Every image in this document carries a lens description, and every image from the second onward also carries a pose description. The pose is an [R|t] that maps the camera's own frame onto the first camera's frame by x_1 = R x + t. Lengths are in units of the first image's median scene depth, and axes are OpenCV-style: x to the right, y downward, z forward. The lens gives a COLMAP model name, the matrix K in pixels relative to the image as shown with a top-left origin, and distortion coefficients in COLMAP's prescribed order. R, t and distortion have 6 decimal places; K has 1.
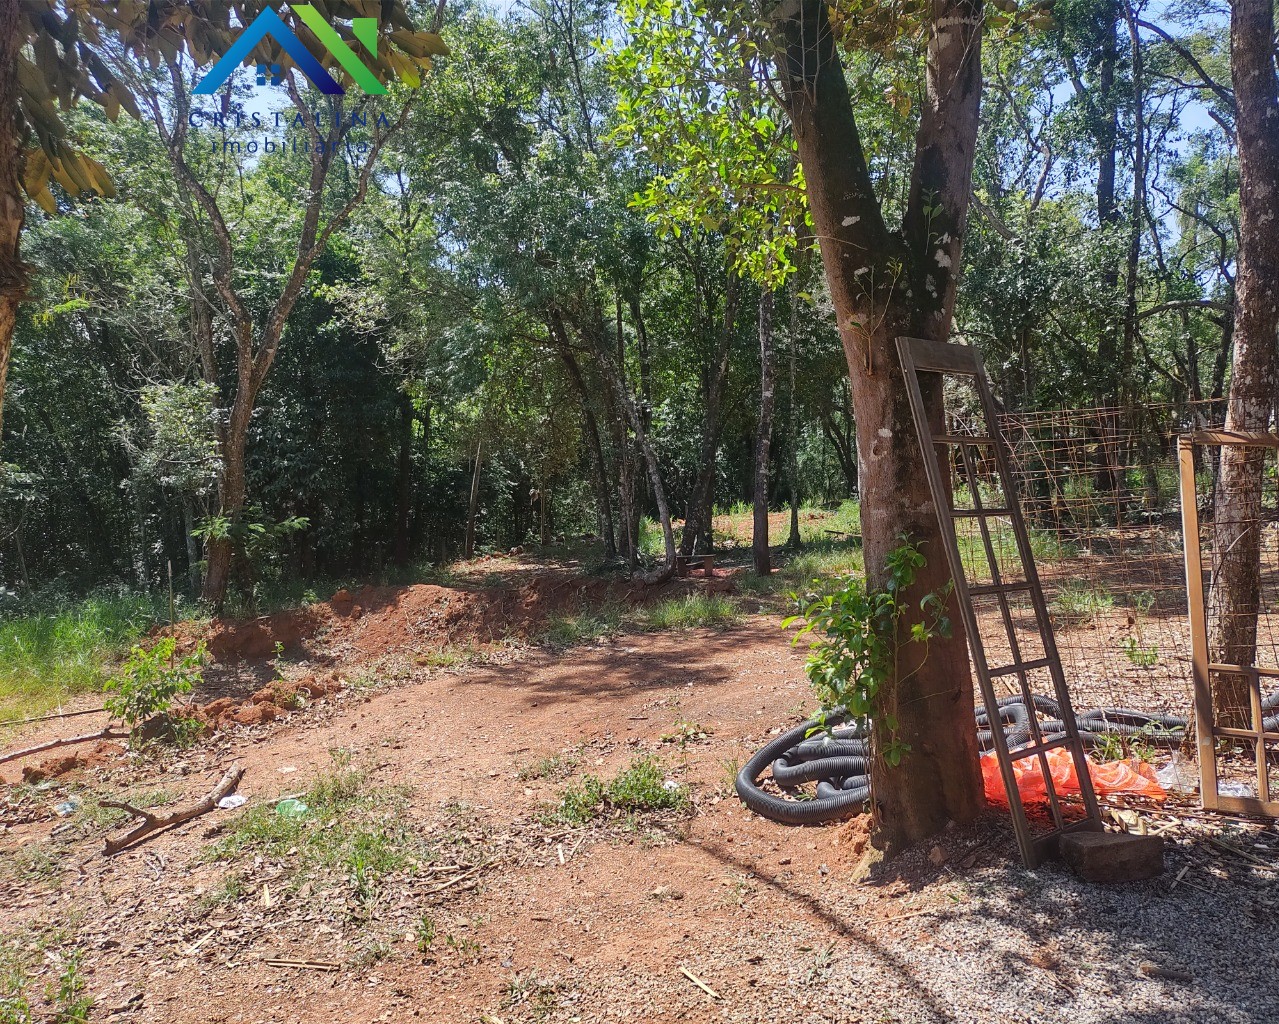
lens RADIAL K [[963.6, 0, 619.4], [0, 963.6, 499.0], [0, 0, 1]] dist [0.046273, -0.035372]
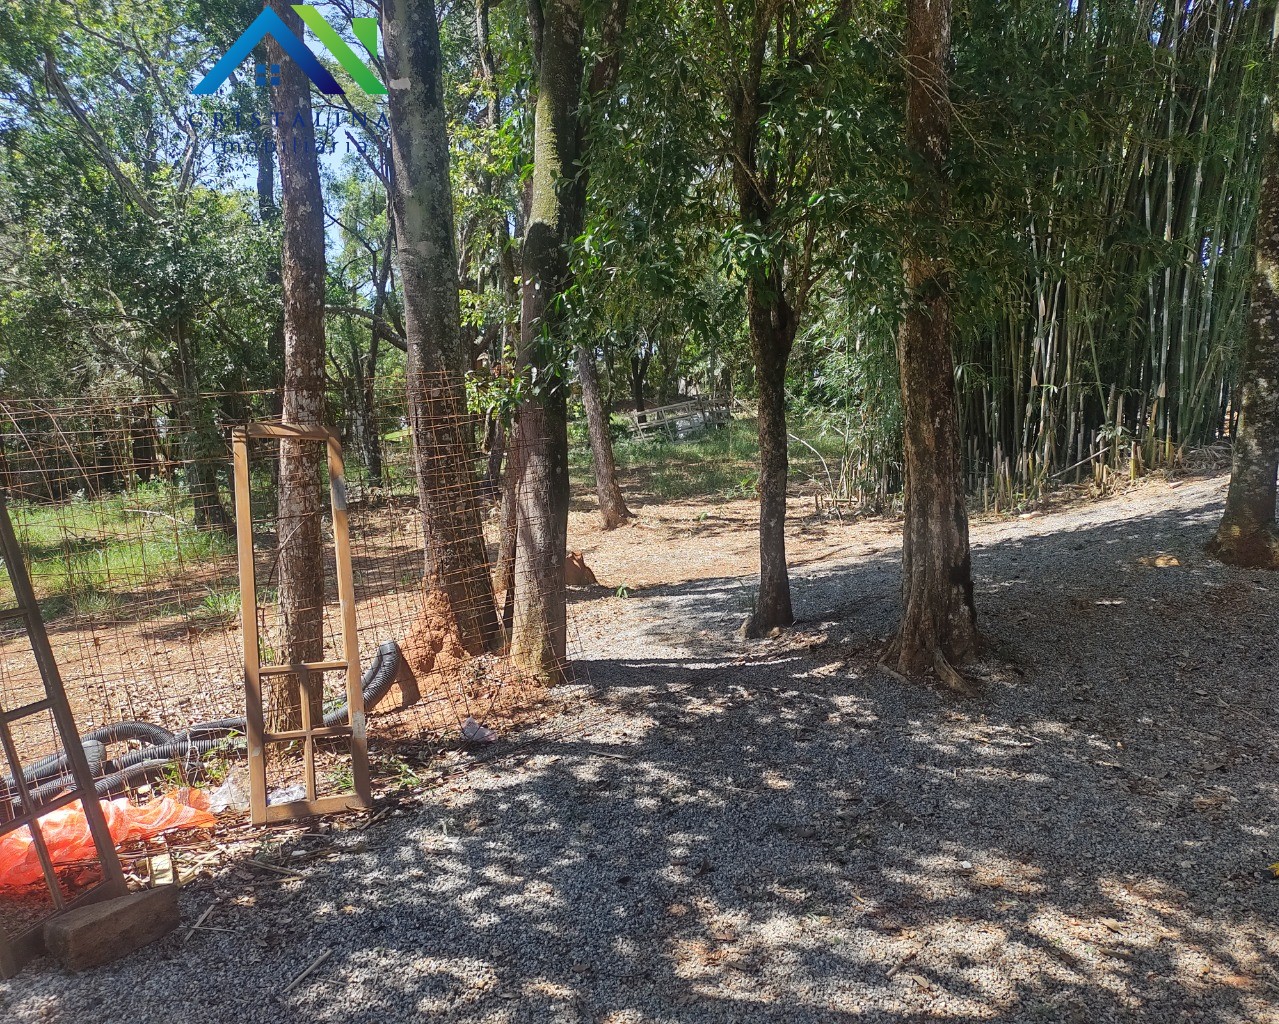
lens RADIAL K [[963.6, 0, 619.4], [0, 963.6, 499.0], [0, 0, 1]] dist [0.046273, -0.035372]
pose [[0.721012, -0.042854, 0.691596, 0.193343], [0.040255, 0.998991, 0.019935, -0.000057], [-0.691752, 0.013467, 0.722010, 0.068796]]
